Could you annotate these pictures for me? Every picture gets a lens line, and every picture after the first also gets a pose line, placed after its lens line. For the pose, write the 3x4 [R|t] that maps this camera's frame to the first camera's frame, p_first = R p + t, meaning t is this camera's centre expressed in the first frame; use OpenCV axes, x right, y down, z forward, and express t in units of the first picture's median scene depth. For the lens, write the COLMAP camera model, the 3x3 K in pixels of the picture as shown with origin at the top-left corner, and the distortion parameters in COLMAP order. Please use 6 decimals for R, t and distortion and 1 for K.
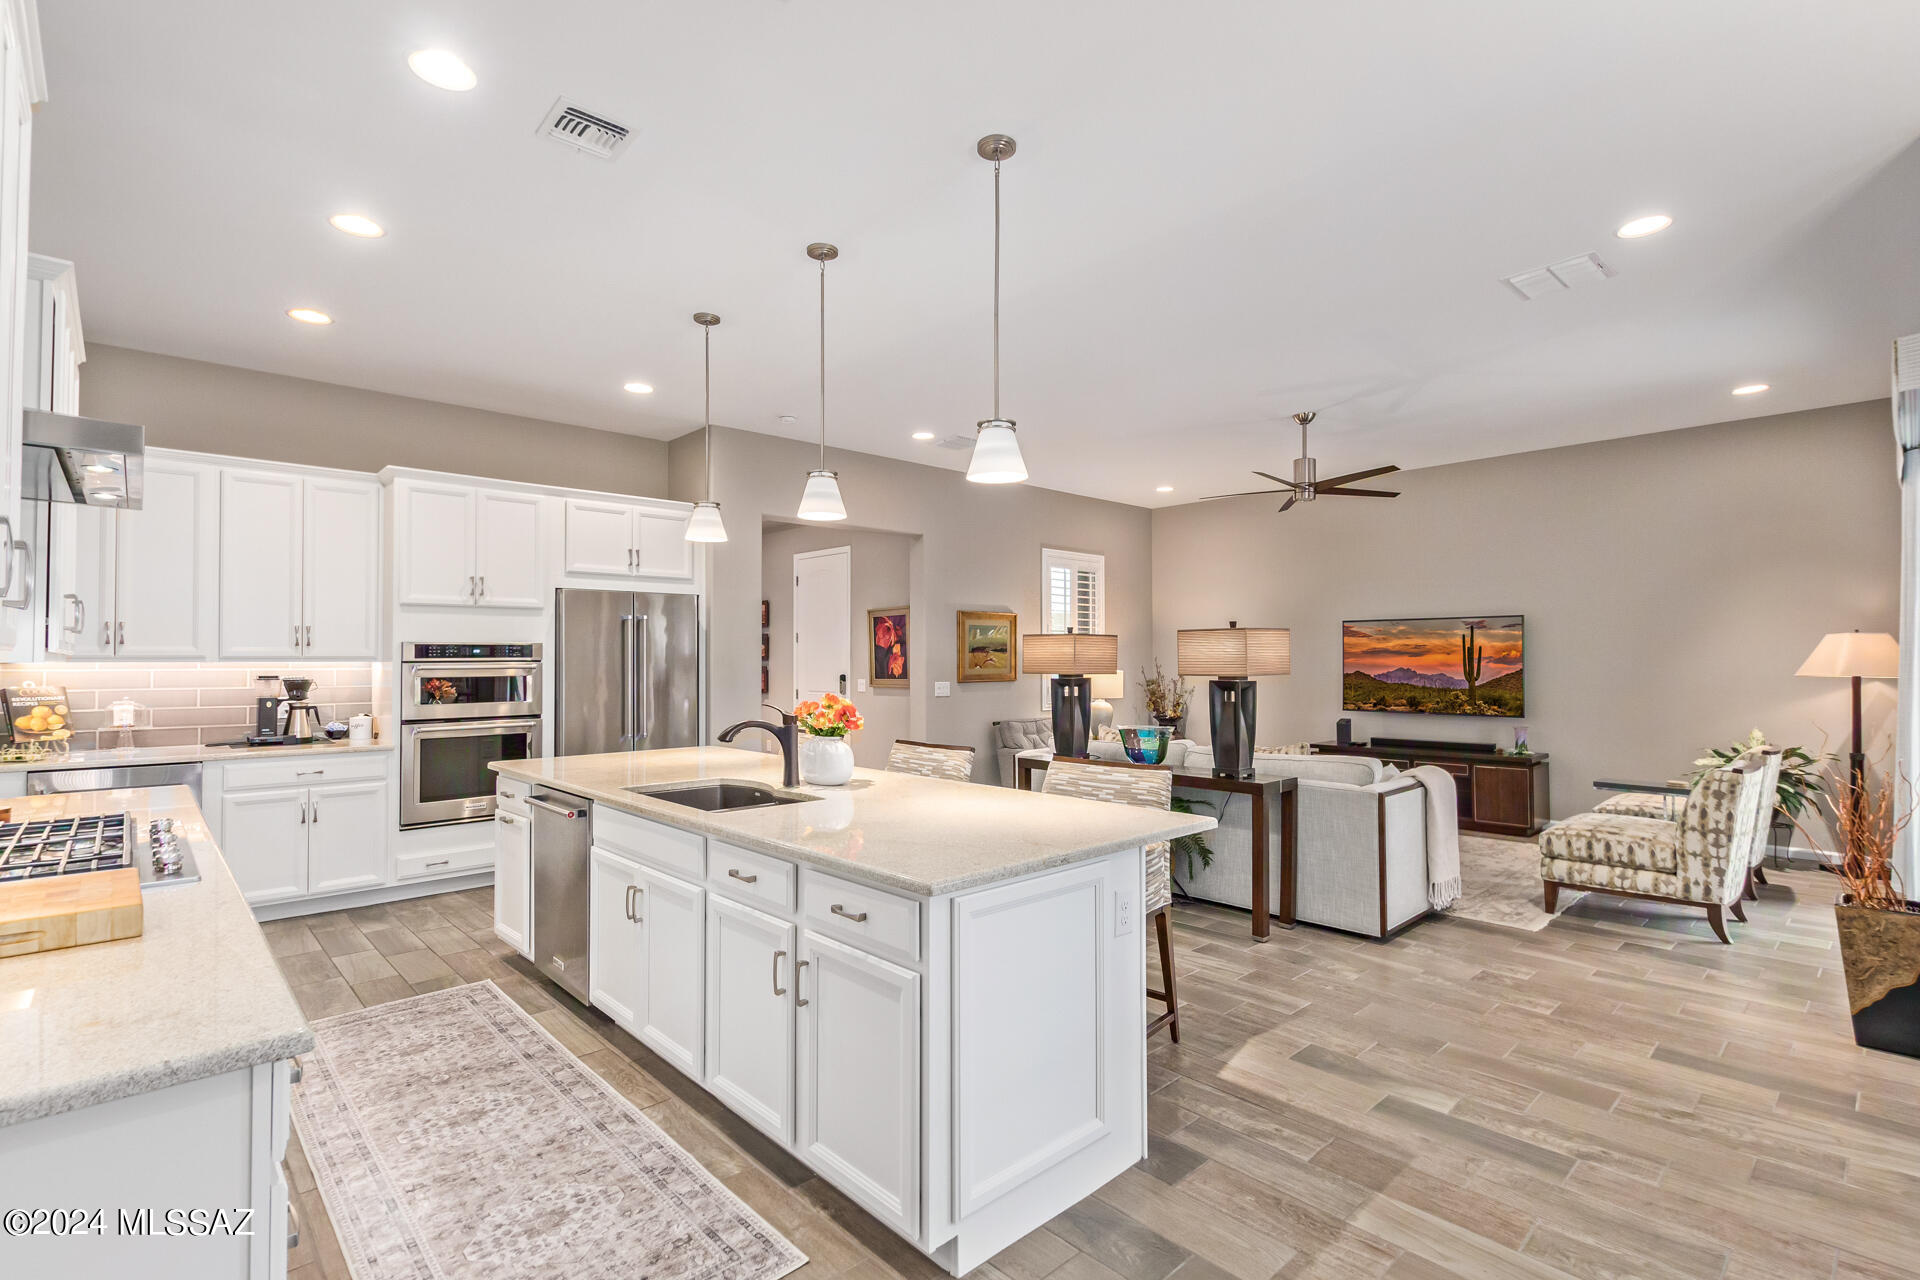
lens RADIAL K [[887.0, 0, 955.8], [0, 887.0, 644.7], [0, 0, 1]] dist [0.002301, -0.001017]
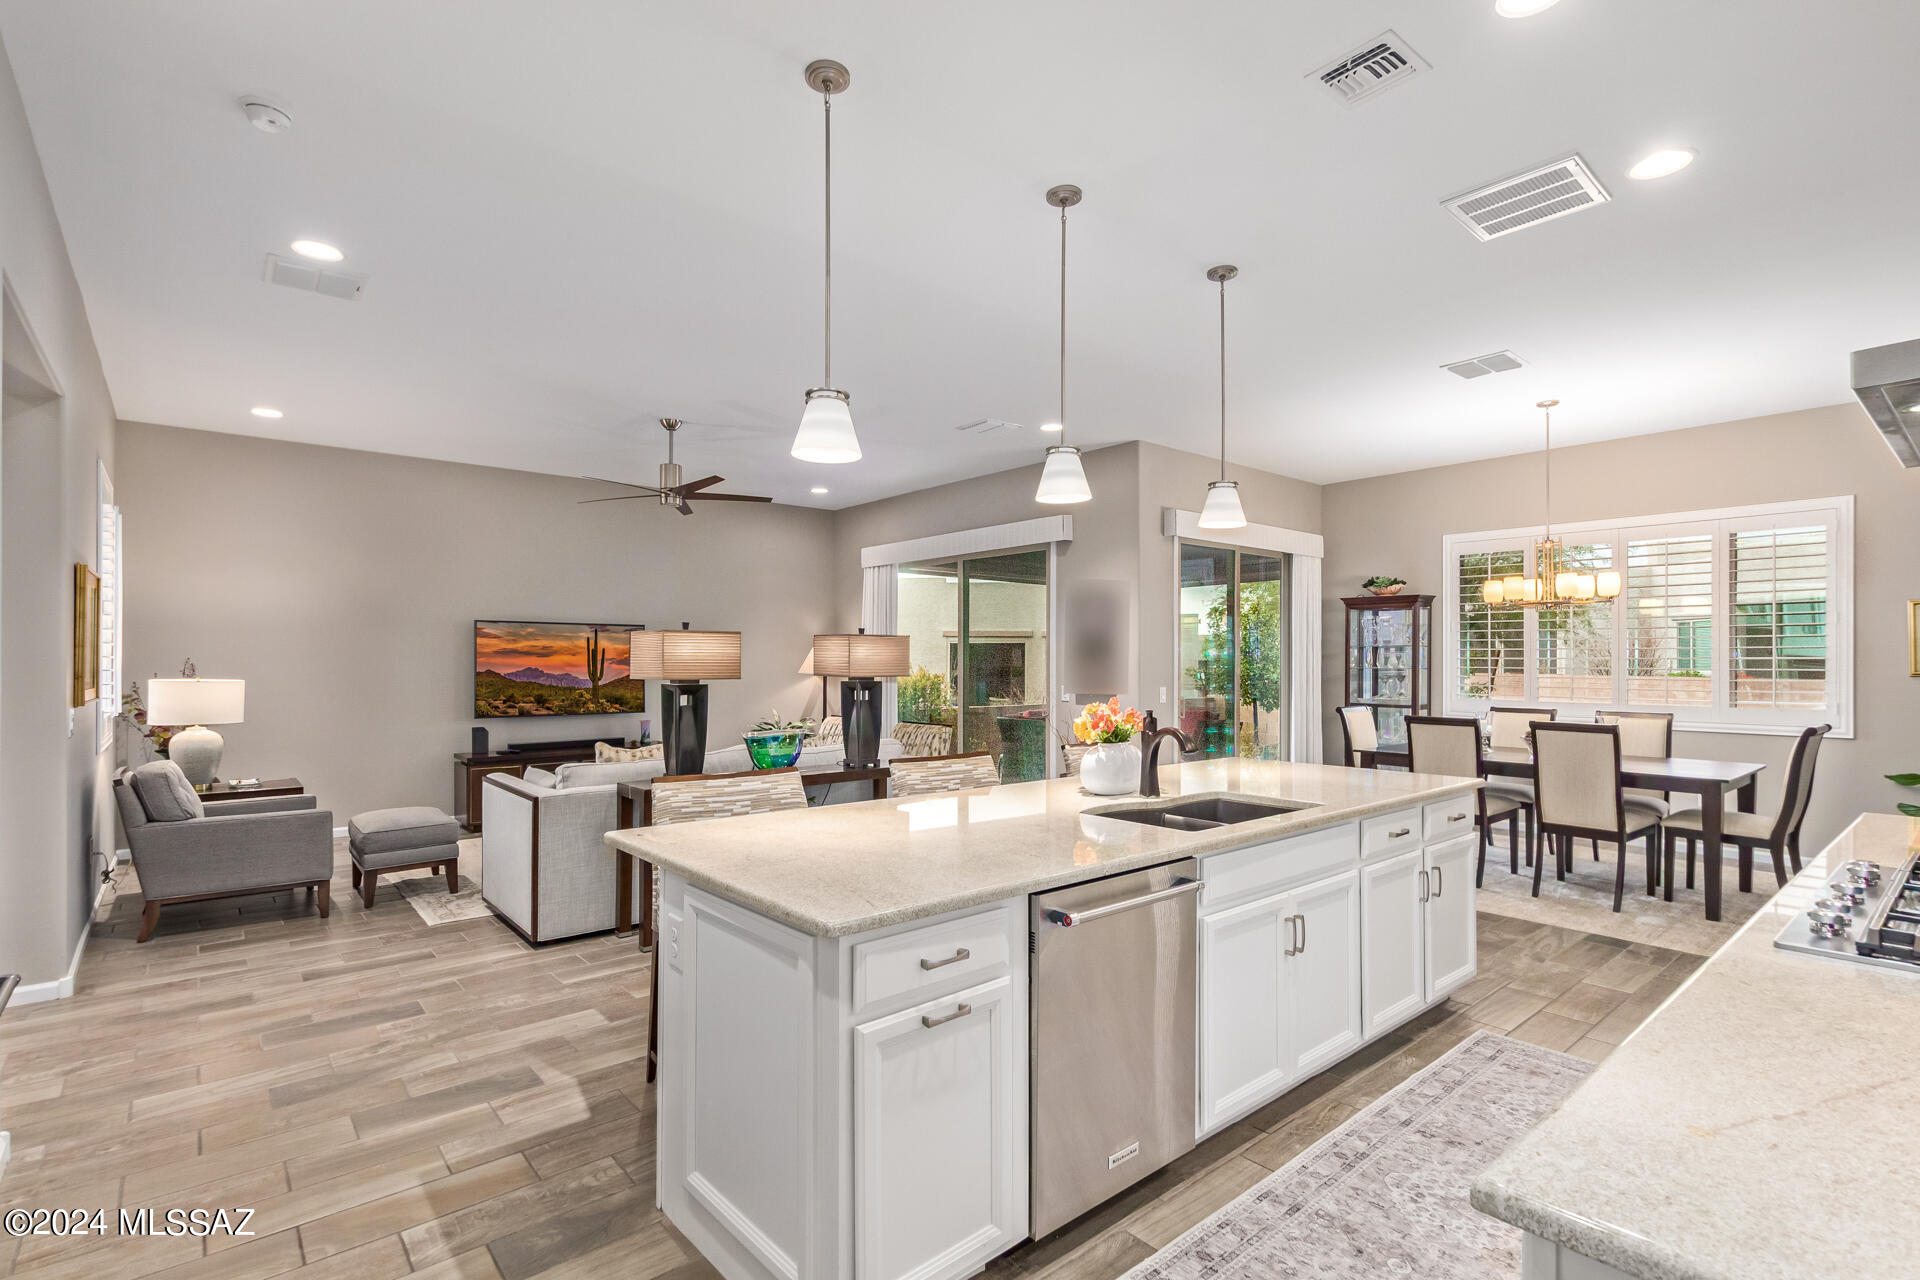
lens RADIAL K [[900.6, 0, 953.5], [0, 900.6, 663.3], [0, 0, 1]] dist [0.005199, -0.000456]
pose [[0.045617, 0.000901, 0.998959, -0.798579], [-0.018259, 0.999833, -0.000068, 0.015846], [-0.998792, -0.018237, 0.045626, 0.813418]]
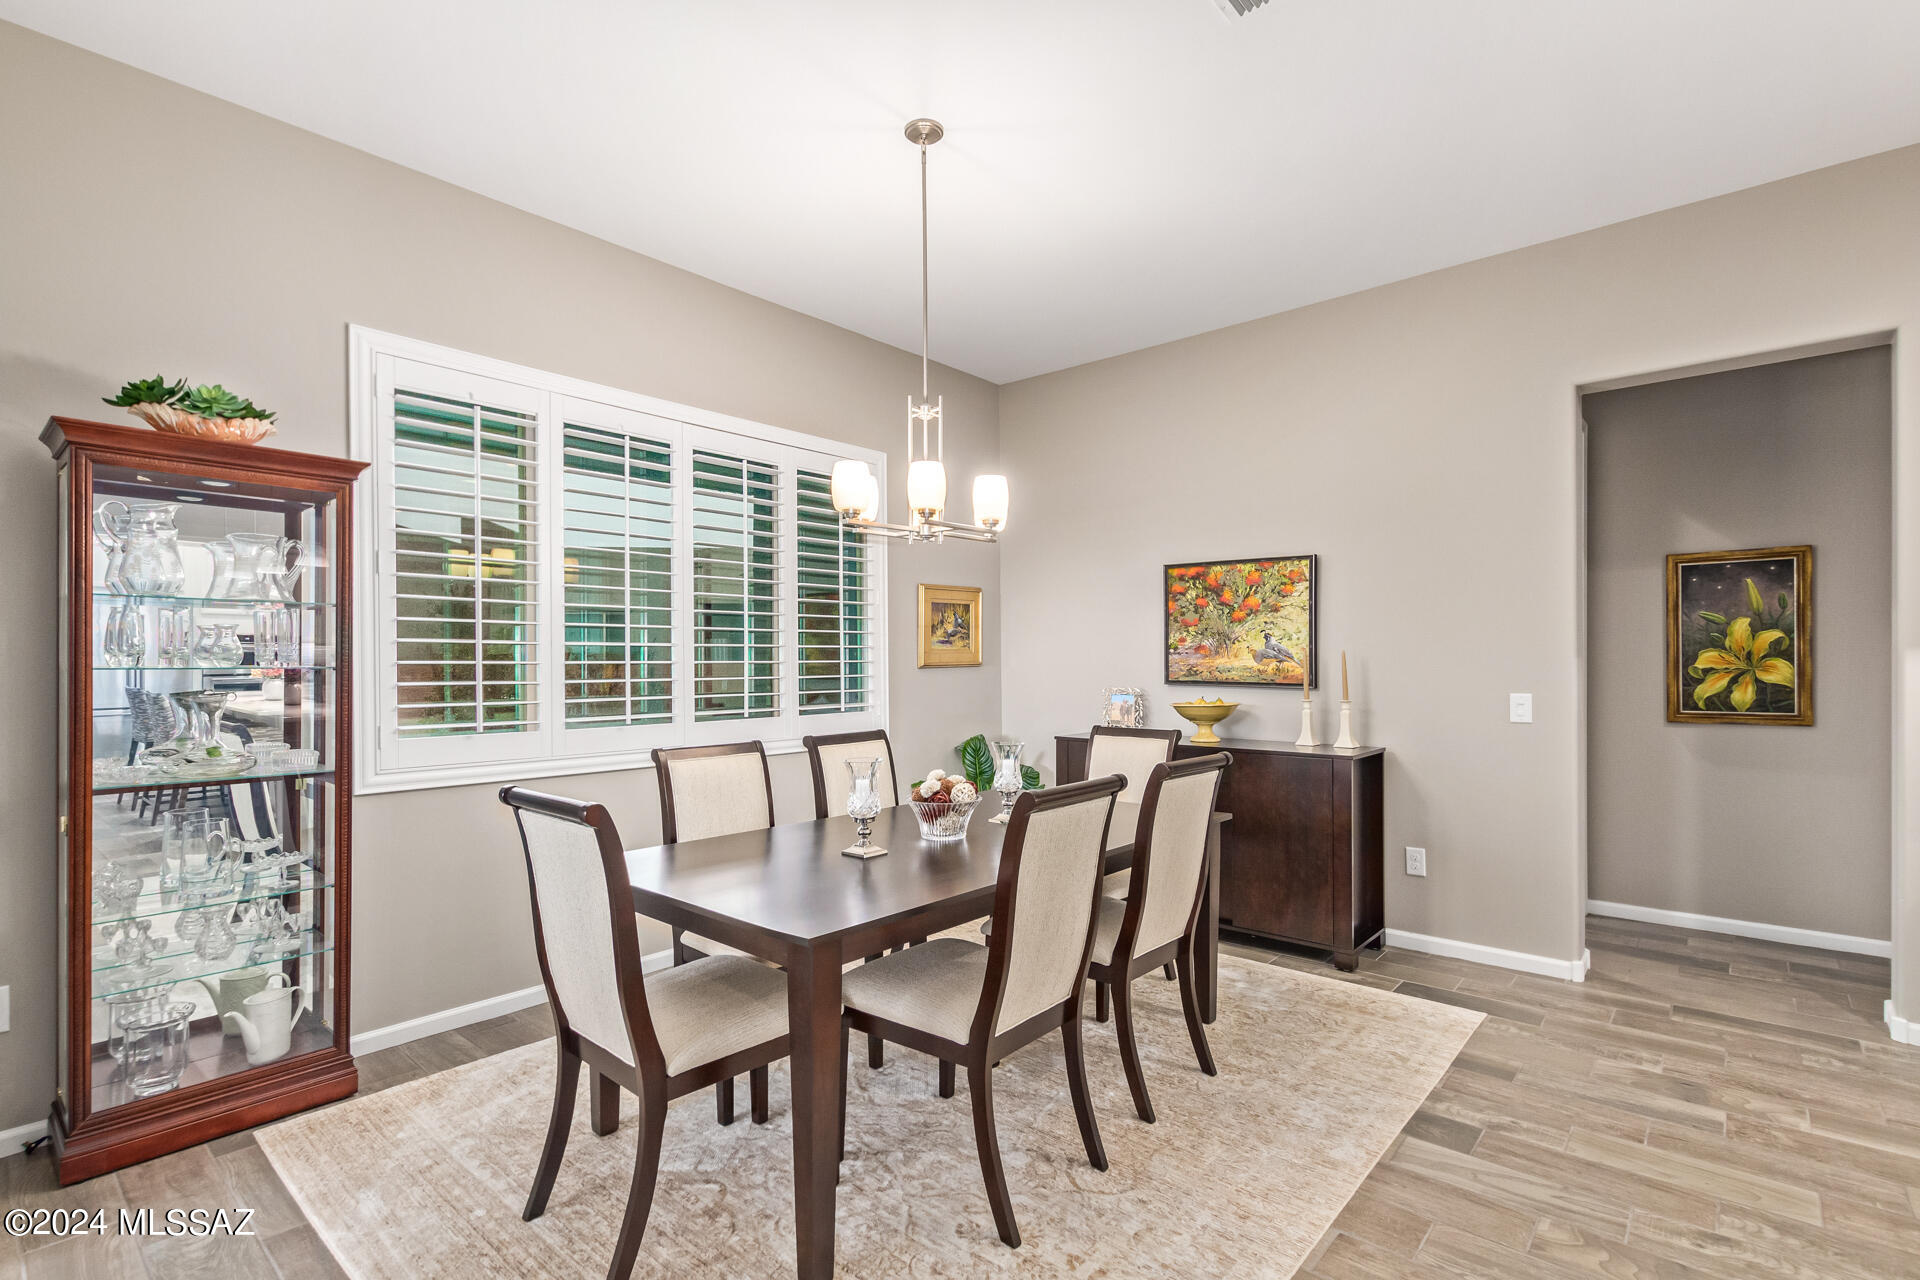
lens RADIAL K [[900.6, 0, 953.5], [0, 900.6, 663.3], [0, 0, 1]] dist [0.005199, -0.000456]
pose [[-0.994470, 0.008630, -0.104669, 0.517179], [0.010048, 0.999865, -0.013028, 0.018905], [0.104543, -0.014007, -0.994422, 0.677733]]
